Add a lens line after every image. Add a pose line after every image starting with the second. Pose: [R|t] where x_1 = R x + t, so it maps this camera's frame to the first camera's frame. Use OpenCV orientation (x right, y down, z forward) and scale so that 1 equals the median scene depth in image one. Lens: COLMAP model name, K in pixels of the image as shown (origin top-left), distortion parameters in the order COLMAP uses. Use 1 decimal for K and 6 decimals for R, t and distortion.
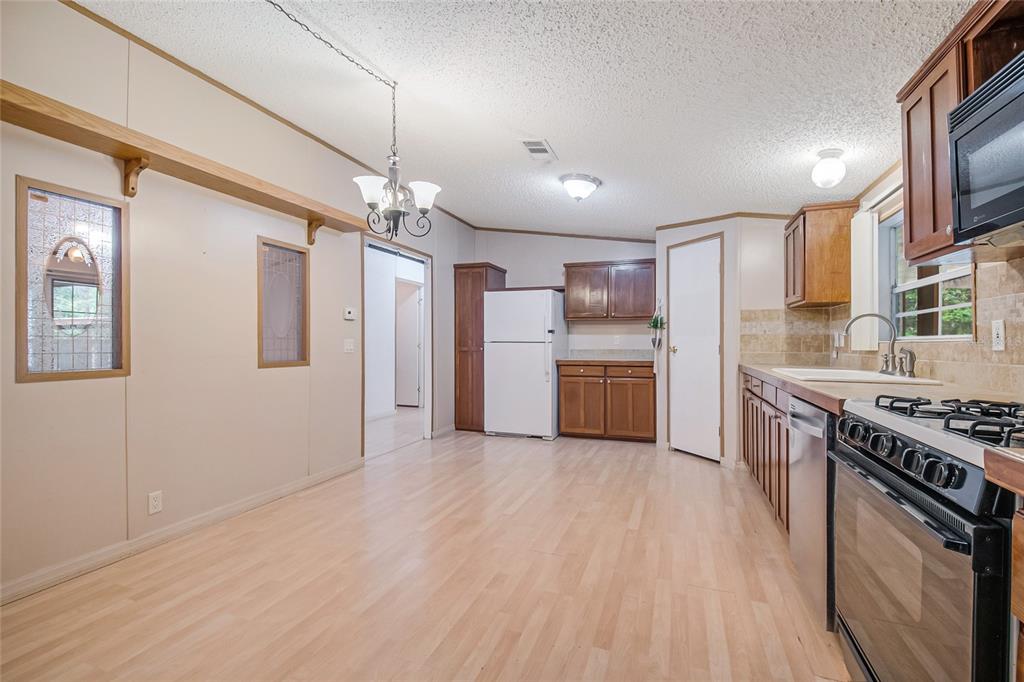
lens RADIAL K [[455.6, 0, 512.0], [0, 455.6, 341.0], [0, 0, 1]] dist [-0.025299, -0.000141]
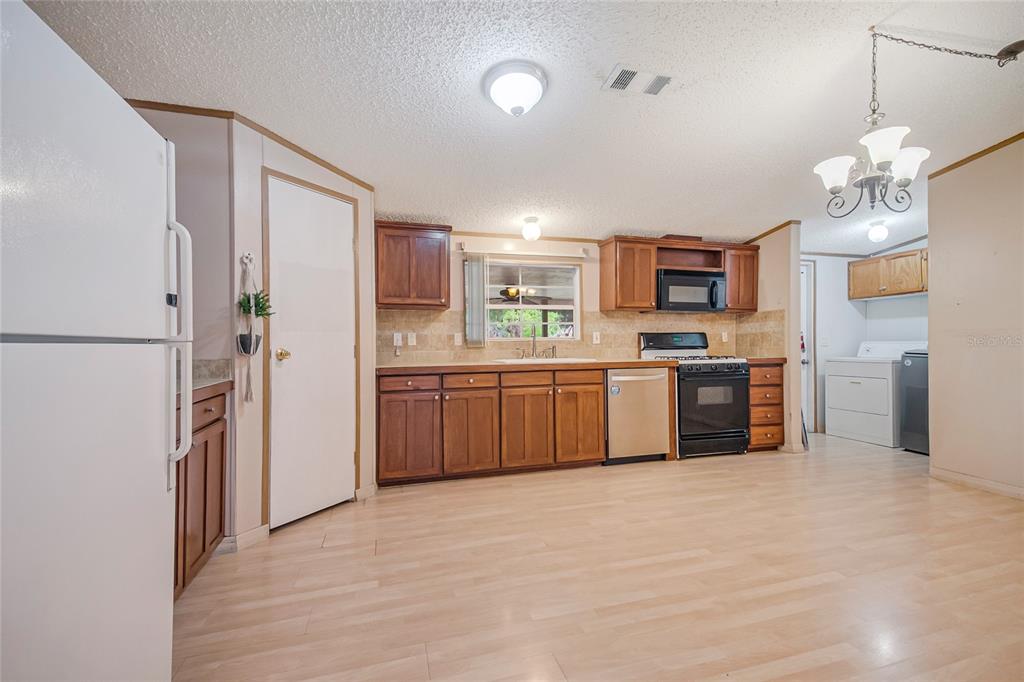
lens RADIAL K [[449.3, 0, 512.0], [0, 449.3, 341.0], [0, 0, 1]] dist [-0.002789, -0.000336]
pose [[-0.592359, 0.008145, 0.805633, -0.266004], [0.008133, 0.999958, -0.004129, 0.005841], [-0.805633, 0.004106, -0.592401, 1.038470]]
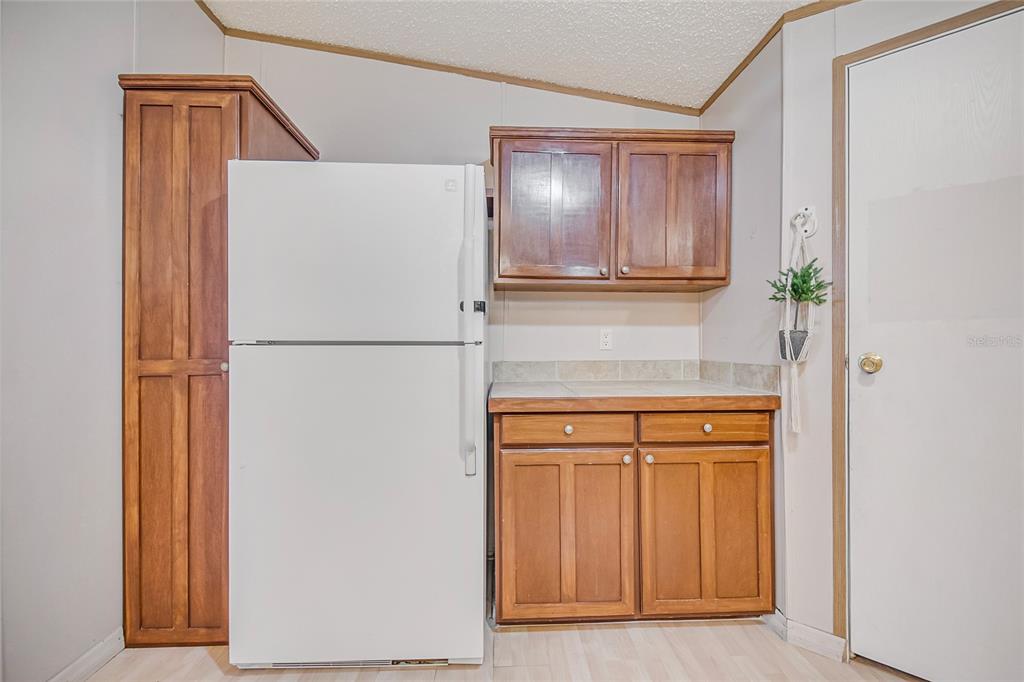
lens RADIAL K [[449.3, 0, 512.0], [0, 449.3, 341.0], [0, 0, 1]] dist [-0.002789, -0.000336]
pose [[0.916535, -0.000270, 0.399954, -0.014804], [0.001089, 0.999998, -0.001819, 0.001975], [-0.399953, 0.002103, 0.916533, 0.755364]]
